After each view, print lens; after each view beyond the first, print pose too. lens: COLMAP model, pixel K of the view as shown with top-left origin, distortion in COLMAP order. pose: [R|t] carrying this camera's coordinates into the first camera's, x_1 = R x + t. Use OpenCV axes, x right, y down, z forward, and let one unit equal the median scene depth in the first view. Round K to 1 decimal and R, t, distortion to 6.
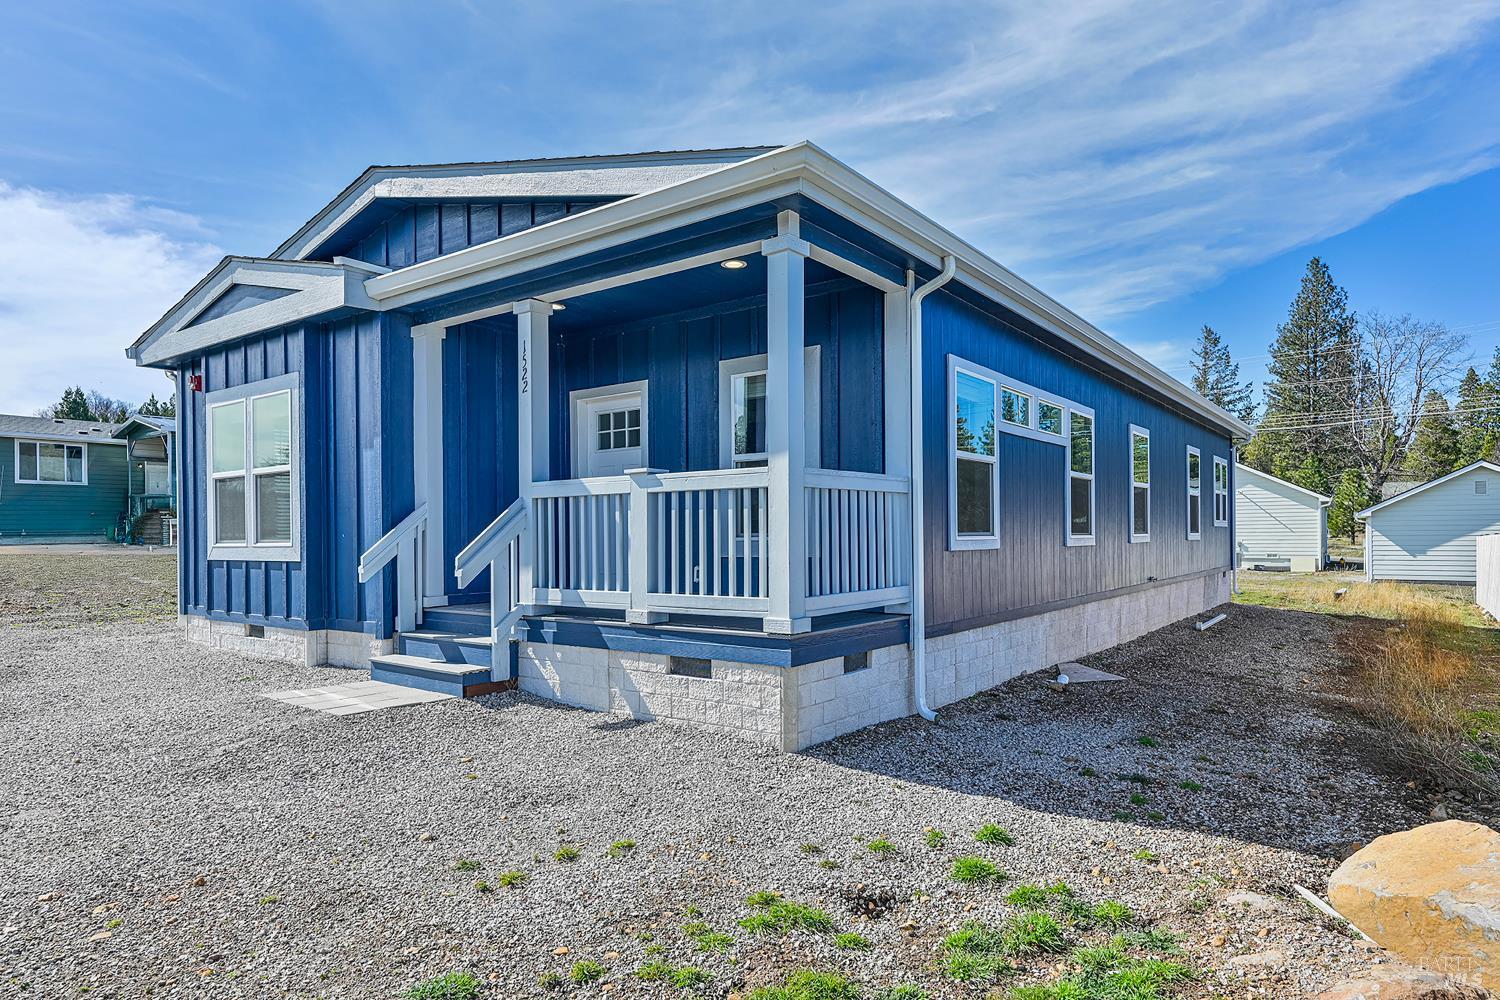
lens RADIAL K [[882.0, 0, 760.6], [0, 882.0, 513.4], [0, 0, 1]] dist [0.001840, 0.000237]
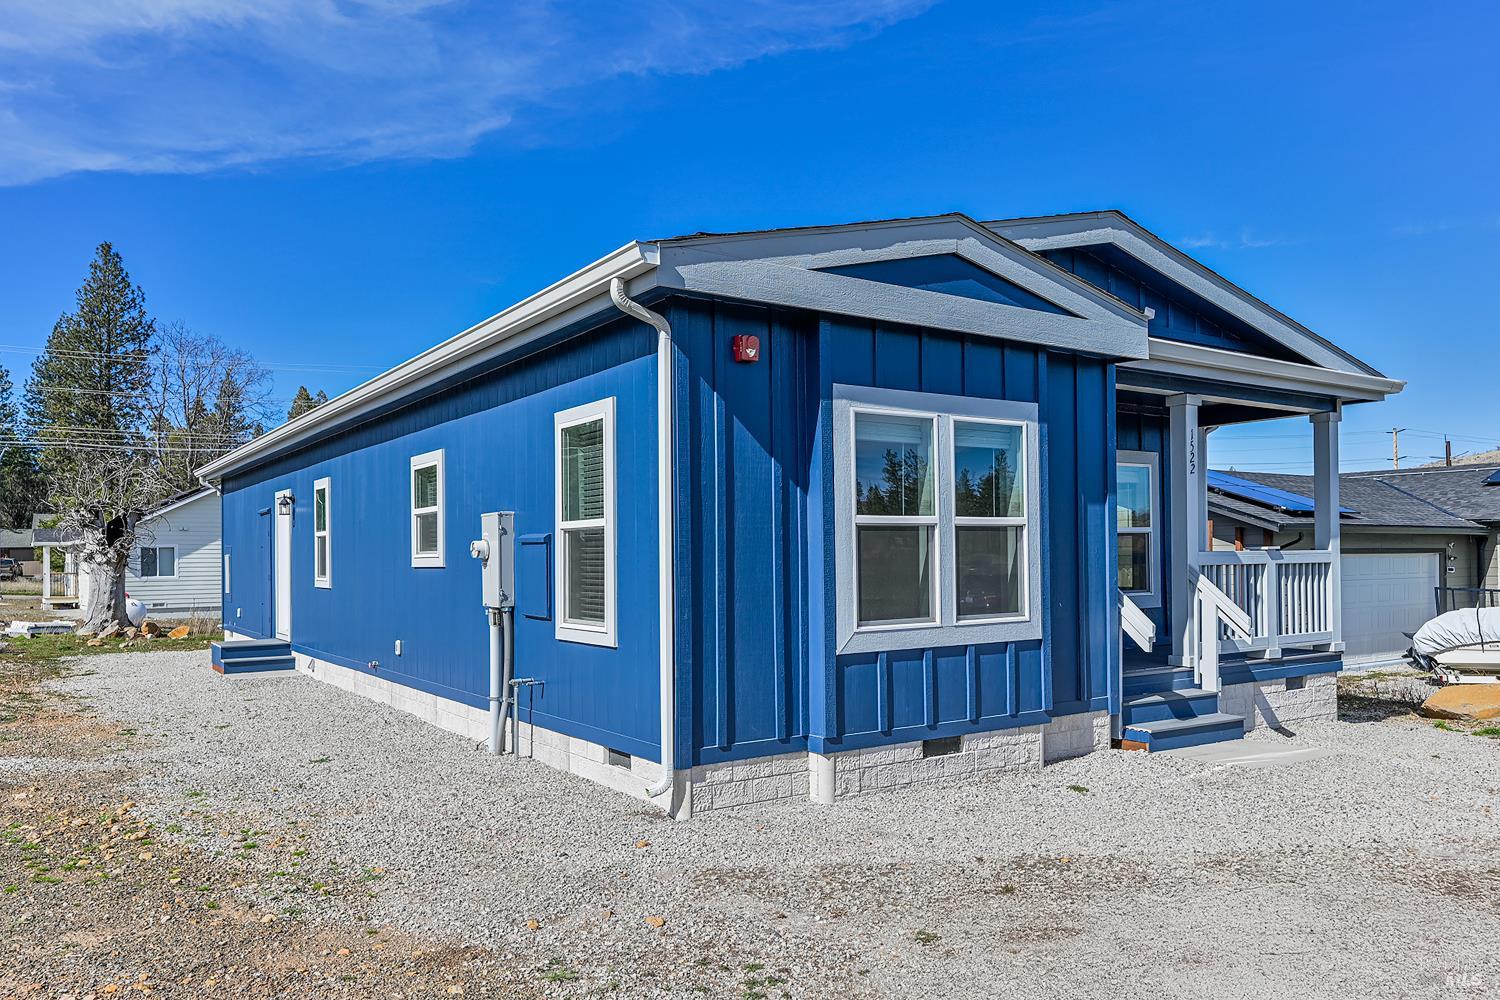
lens RADIAL K [[1119.1, 0, 796.9], [0, 1119.1, 535.8], [0, 0, 1]] dist [0.011005, 0.004841]
pose [[0.310393, 0.025813, 0.950258, -1.810768], [-0.012599, 0.999655, -0.023040, -0.015406], [-0.950525, -0.004821, 0.310611, 1.031192]]
